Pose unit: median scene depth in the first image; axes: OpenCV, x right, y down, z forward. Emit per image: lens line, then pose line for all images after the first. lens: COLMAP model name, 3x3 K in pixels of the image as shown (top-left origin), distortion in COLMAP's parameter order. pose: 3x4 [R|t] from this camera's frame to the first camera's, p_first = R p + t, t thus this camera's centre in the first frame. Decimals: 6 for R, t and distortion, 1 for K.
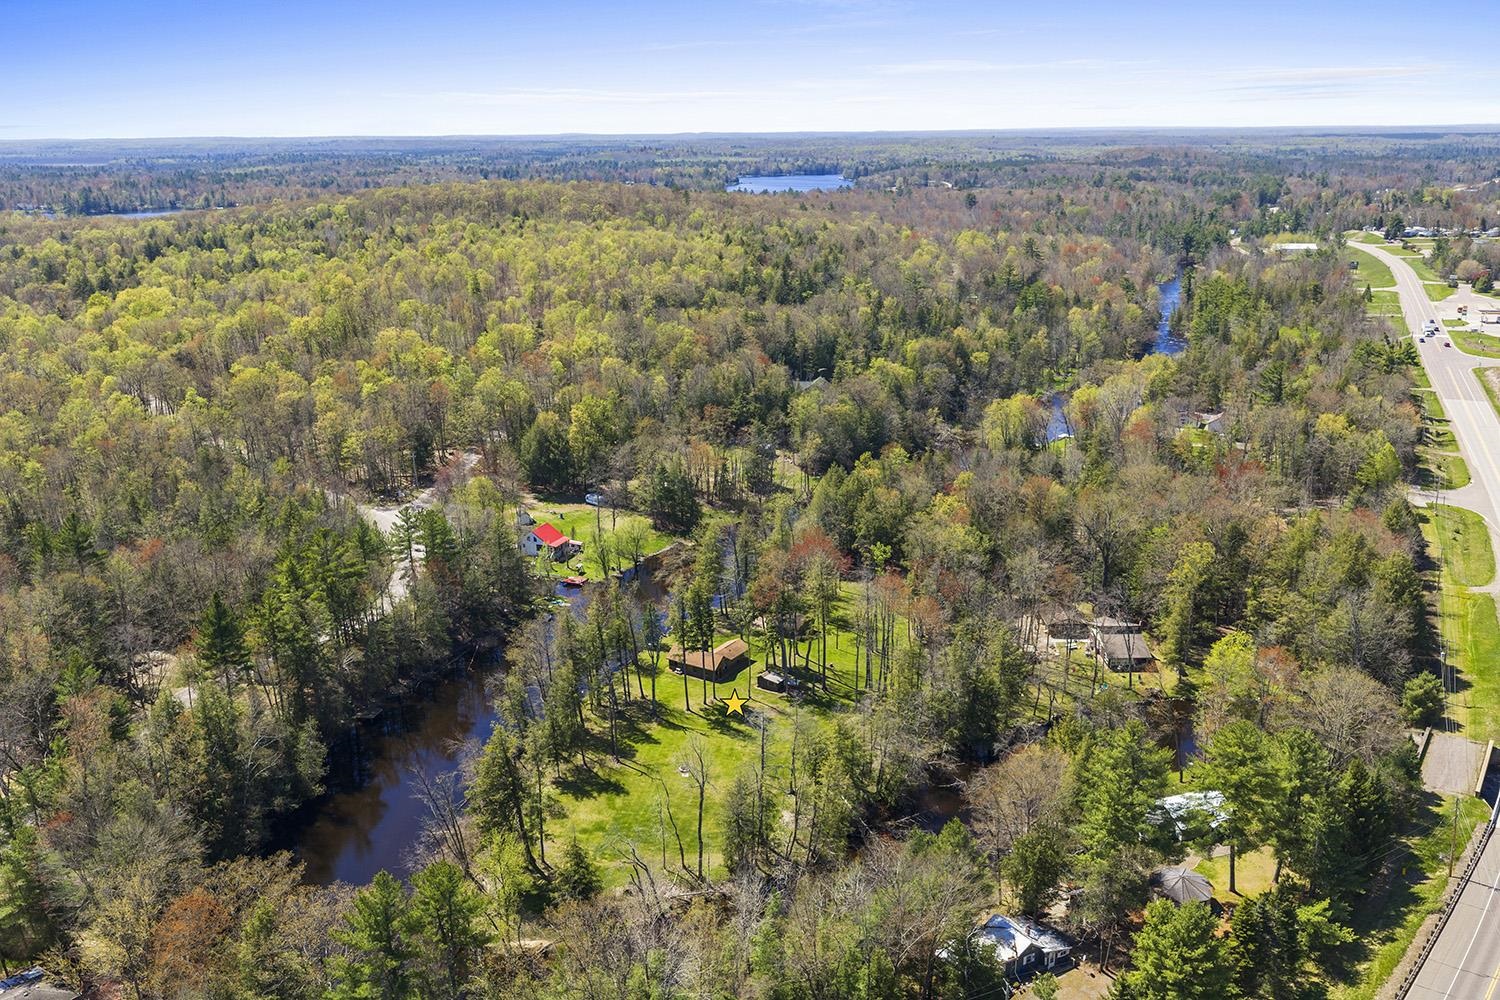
lens RADIAL K [[1222.0, 0, 751.2], [0, 1222.0, 496.4], [0, 0, 1]] dist [-0.003627, -0.008943]
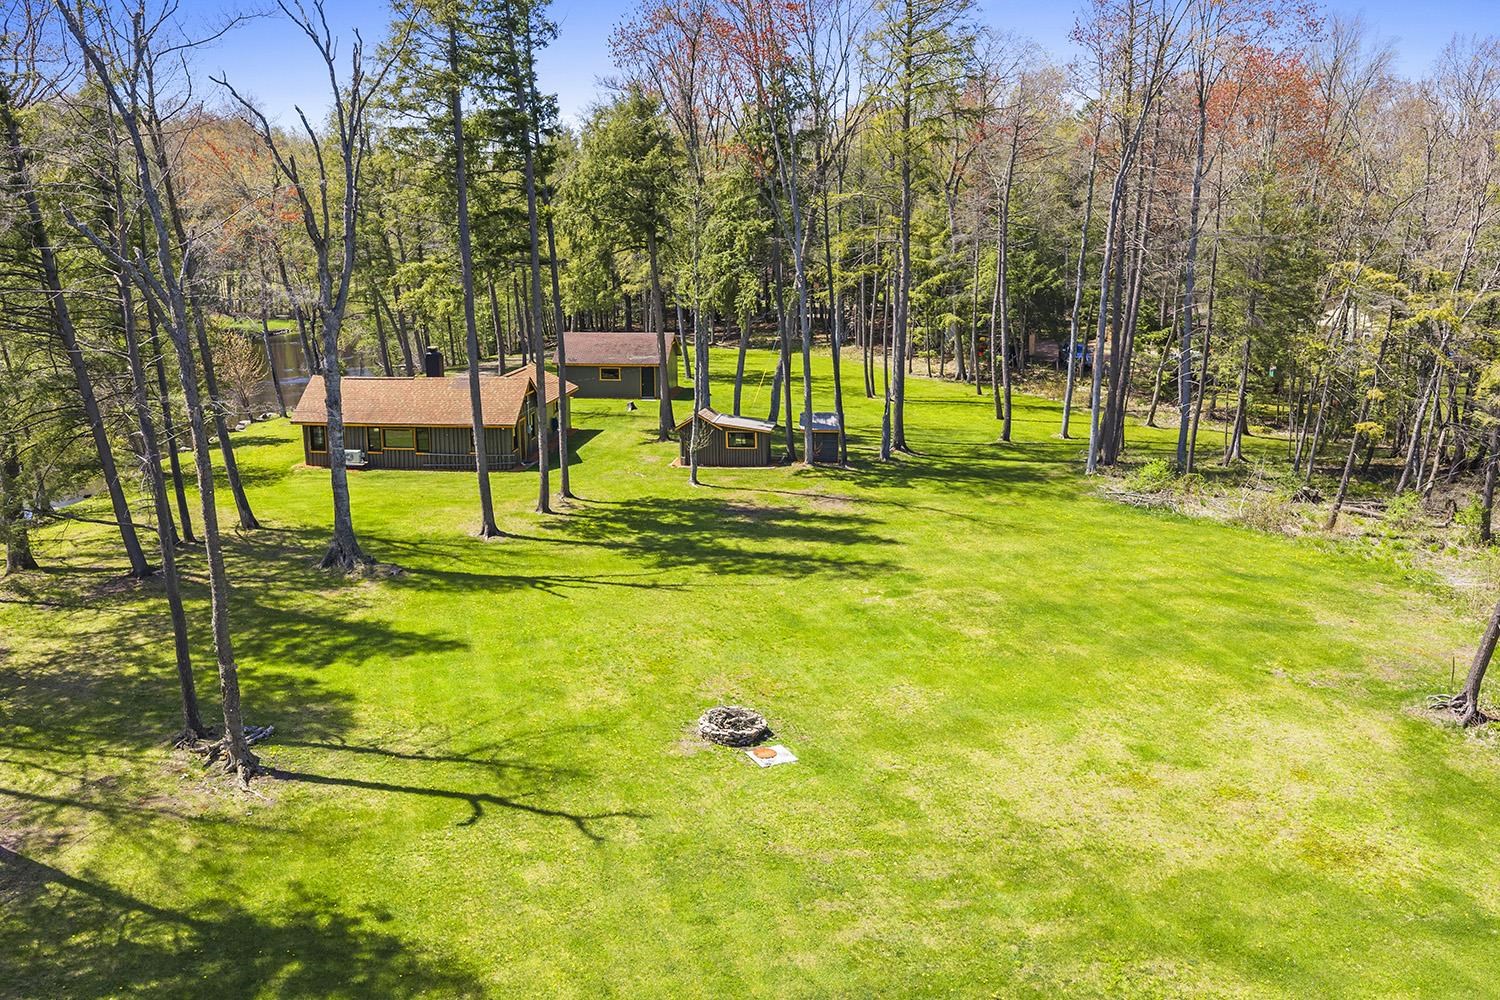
lens RADIAL K [[1222.0, 0, 755.6], [0, 1222.0, 497.9], [0, 0, 1]] dist [-0.003627, -0.008943]
pose [[0.889702, -0.090088, 0.447566, -0.105693], [0.117730, 0.992454, -0.034266, 0.179097], [-0.441102, 0.083179, 0.893594, 0.768263]]
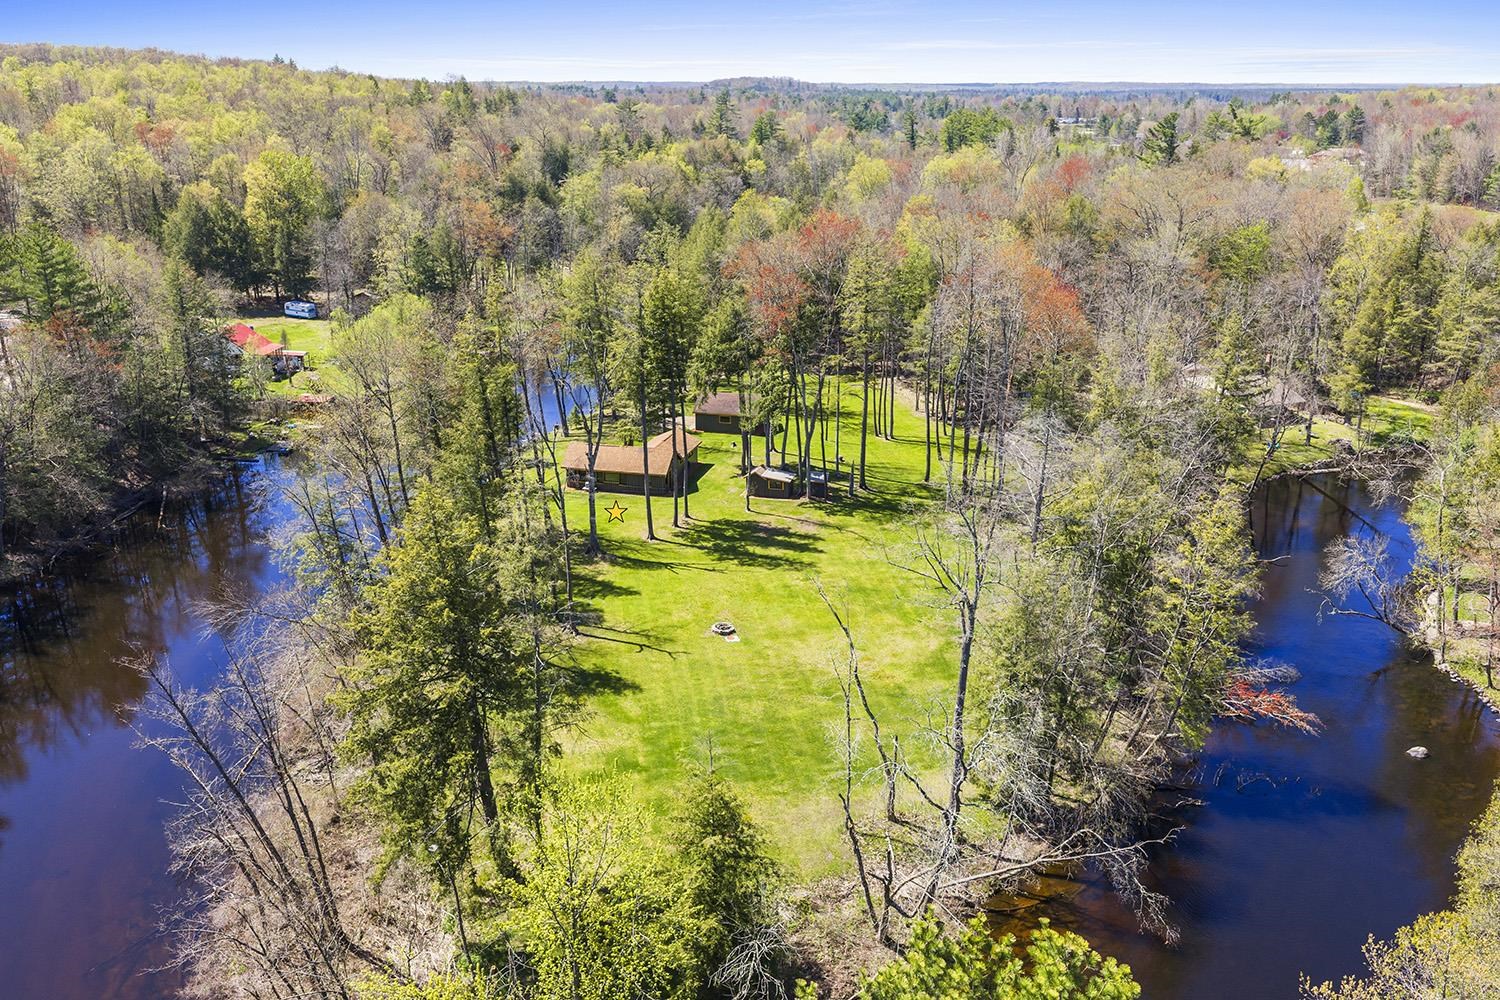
lens RADIAL K [[1222.0, 0, 755.9], [0, 1222.0, 501.5], [0, 0, 1]] dist [-0.003627, -0.008943]
pose [[0.946608, -0.087331, 0.310334, -0.166563], [0.075343, 0.995881, 0.050434, 0.134612], [-0.313460, -0.024359, 0.949289, 0.486437]]
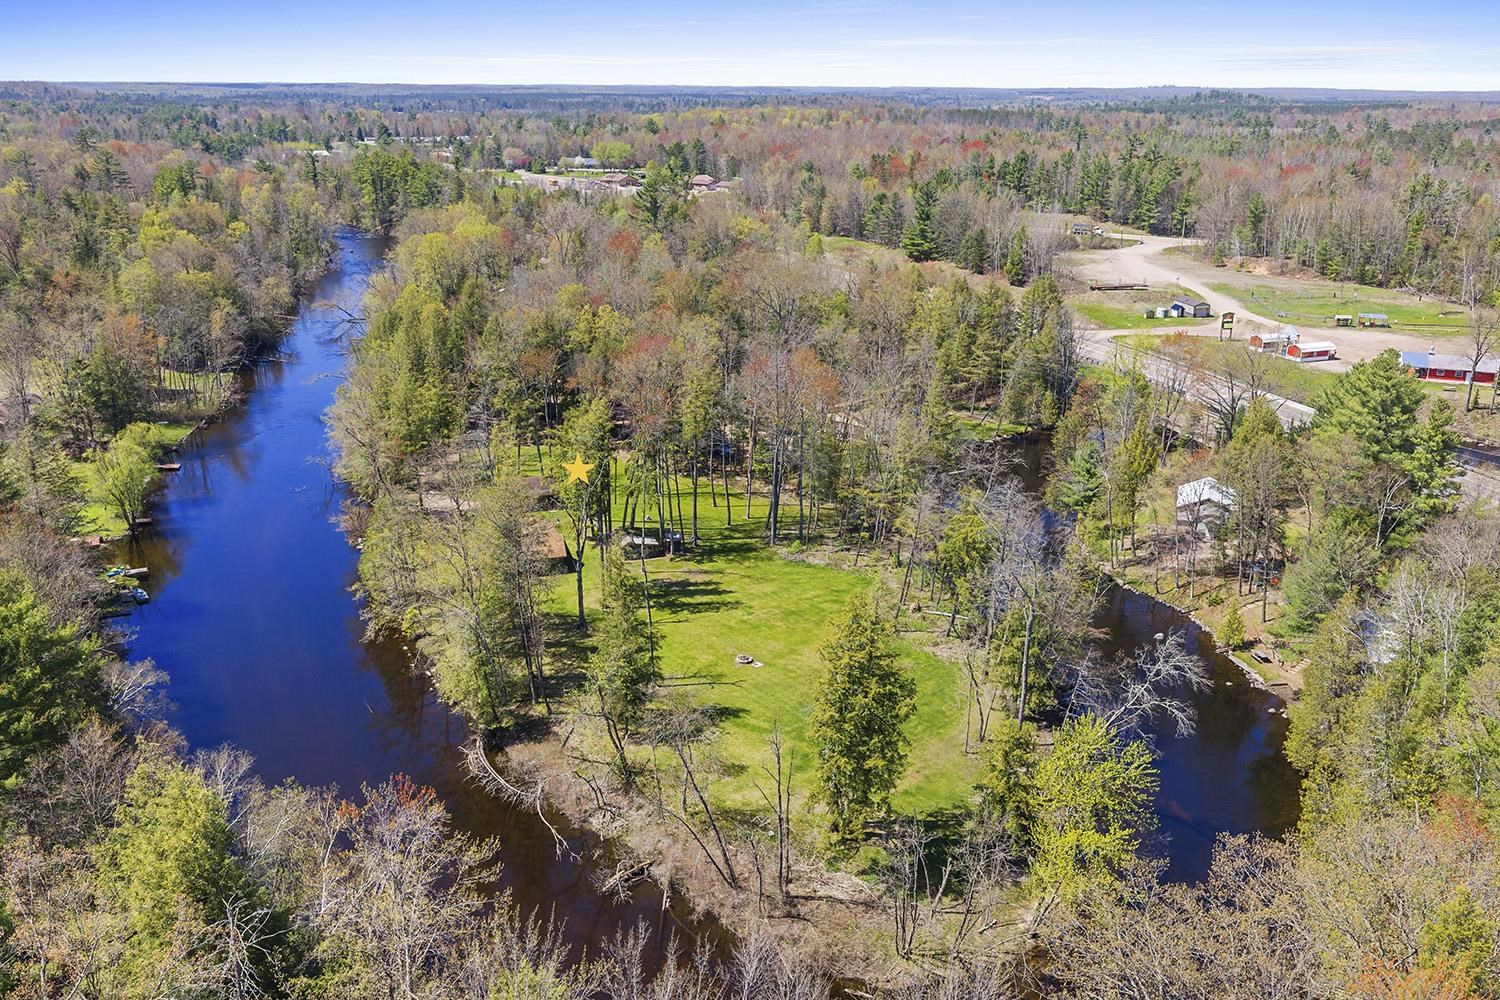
lens RADIAL K [[1222.0, 0, 749.3], [0, 1222.0, 503.1], [0, 0, 1]] dist [-0.003627, -0.008943]
pose [[0.639065, -0.222582, 0.736243, -0.466107], [0.194992, 0.972826, 0.124851, 0.052607], [-0.744026, 0.063774, 0.665101, 0.494089]]
